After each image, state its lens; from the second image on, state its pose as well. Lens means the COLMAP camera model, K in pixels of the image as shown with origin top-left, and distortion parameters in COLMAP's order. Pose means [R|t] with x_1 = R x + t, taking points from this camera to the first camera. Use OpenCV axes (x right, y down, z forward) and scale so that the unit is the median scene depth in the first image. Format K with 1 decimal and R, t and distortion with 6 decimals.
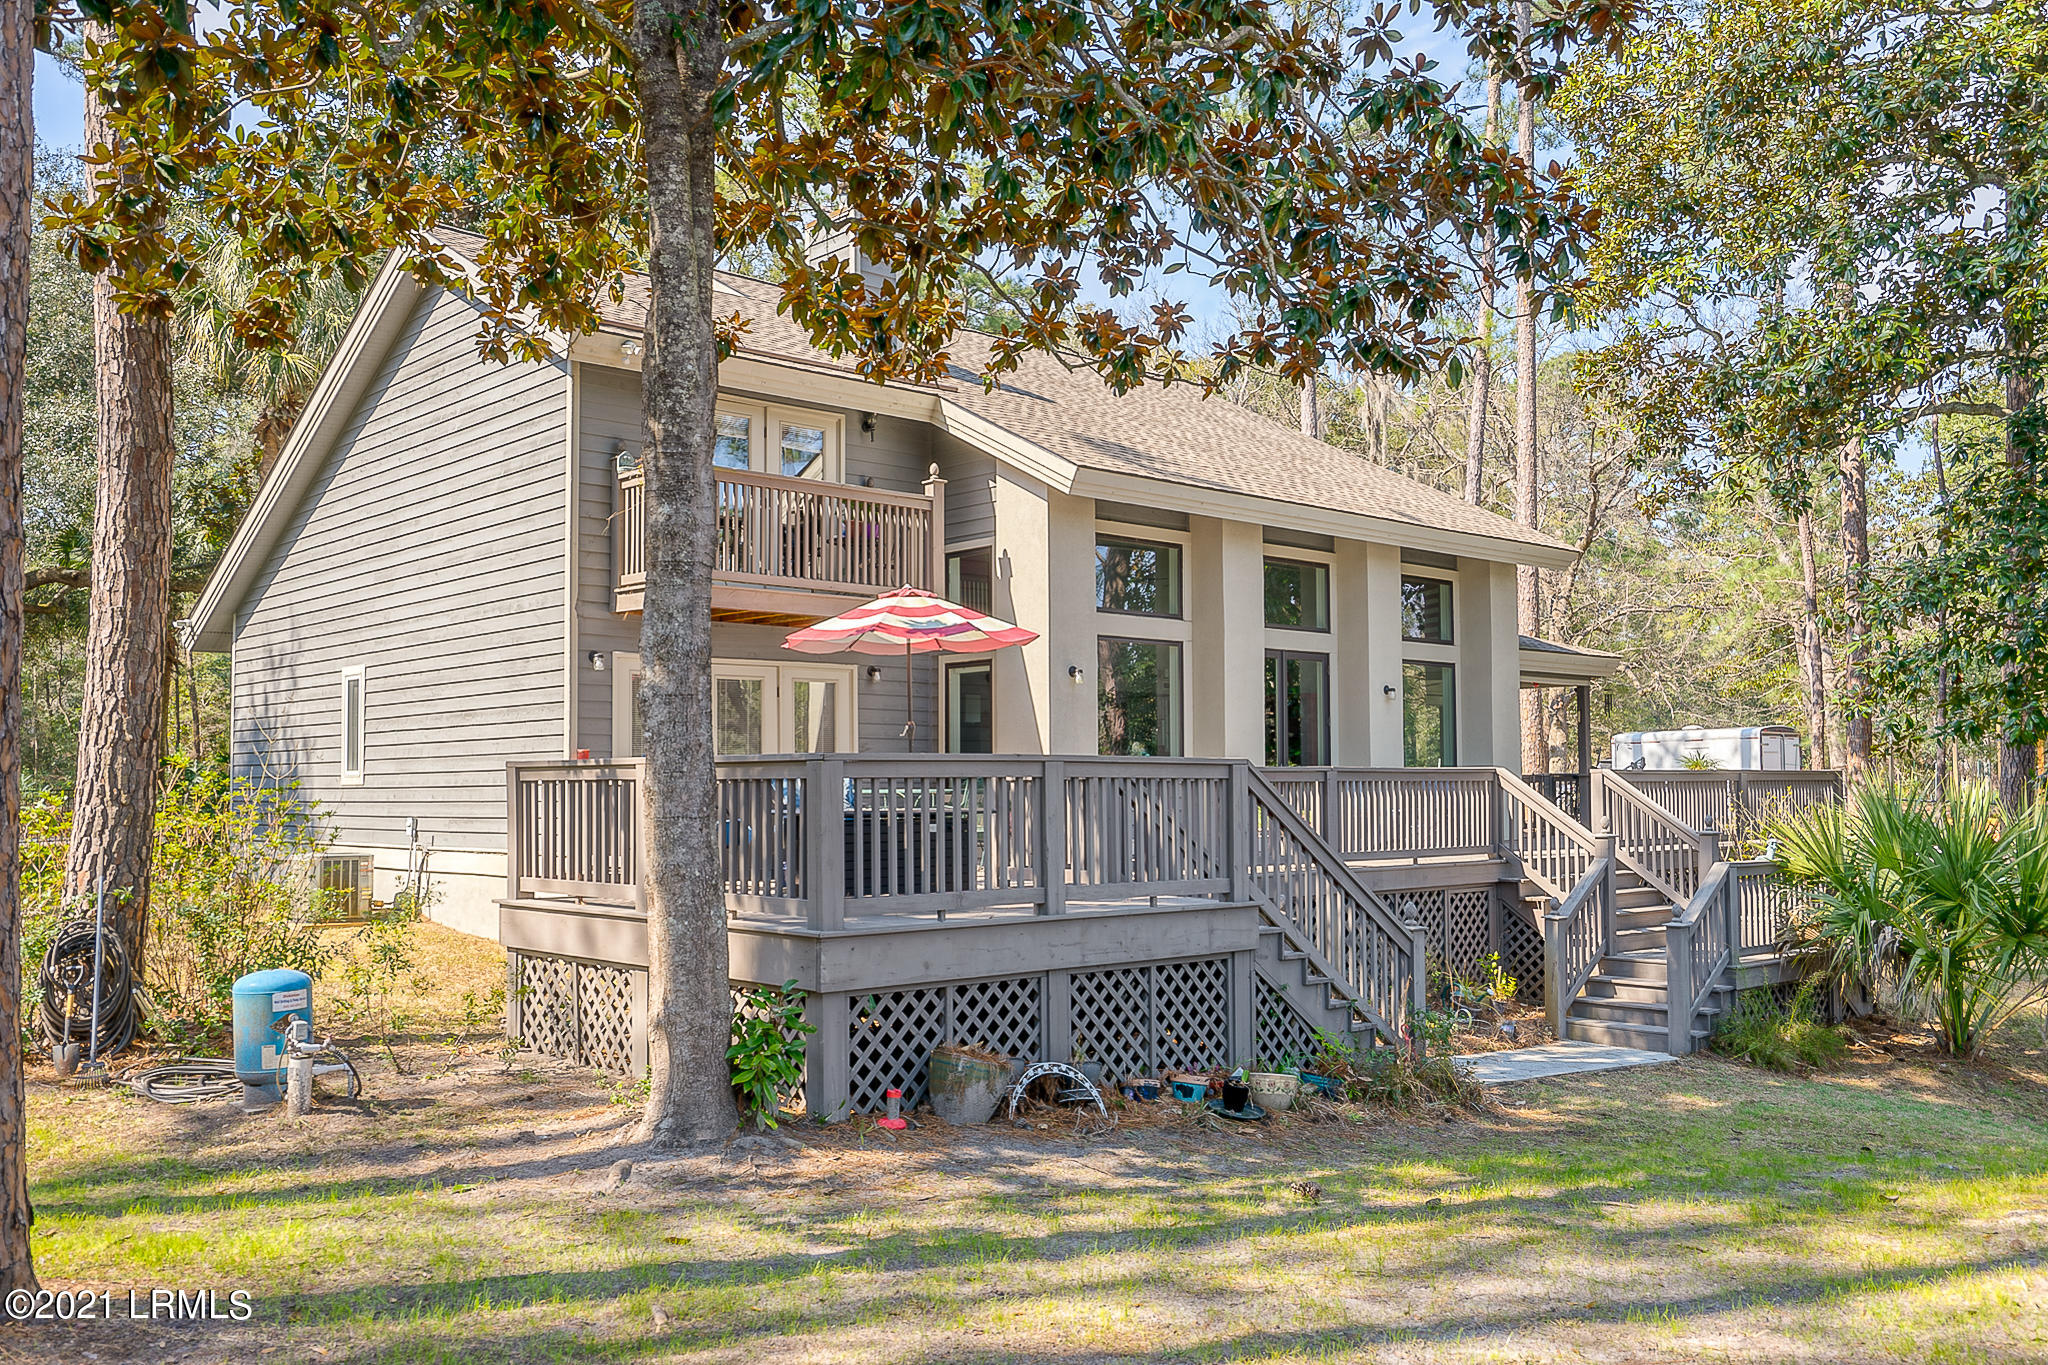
lens RADIAL K [[1755.4, 0, 1024.0], [0, 1755.4, 682.5], [0, 0, 1]] dist [0.031156, 0.008373]
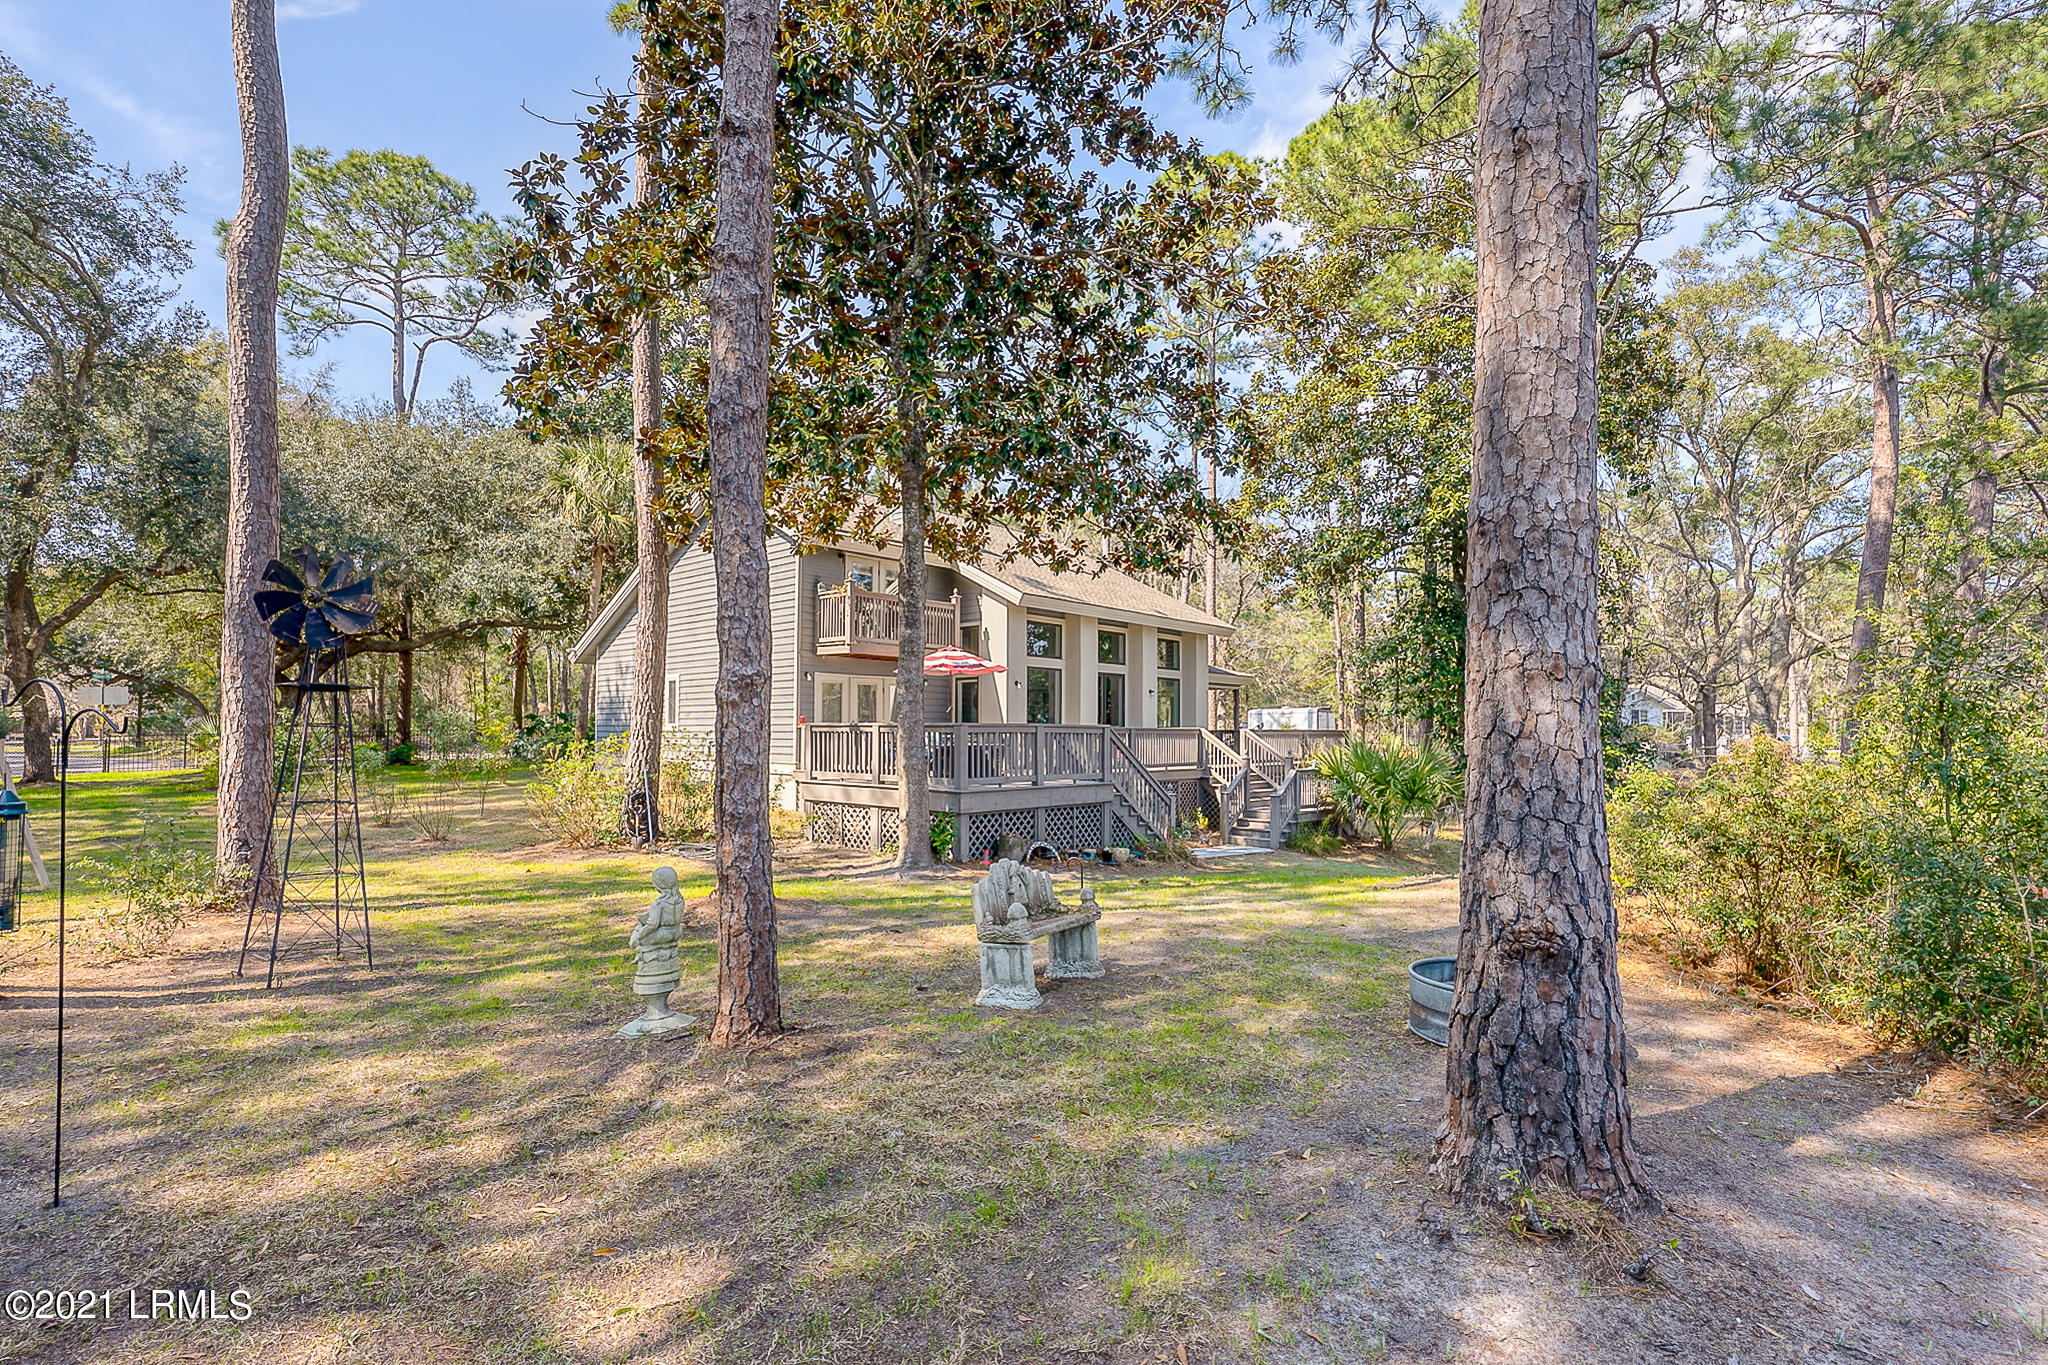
lens RADIAL K [[980.0, 0, 1024.0], [0, 980.0, 682.5], [0, 0, 1]] dist [-0.000045, -0.000023]
pose [[0.995100, 0.014878, 0.097749, -0.089745], [-0.015757, 0.999842, 0.008221, -0.018676], [-0.097612, -0.009721, 0.995177, -0.257671]]
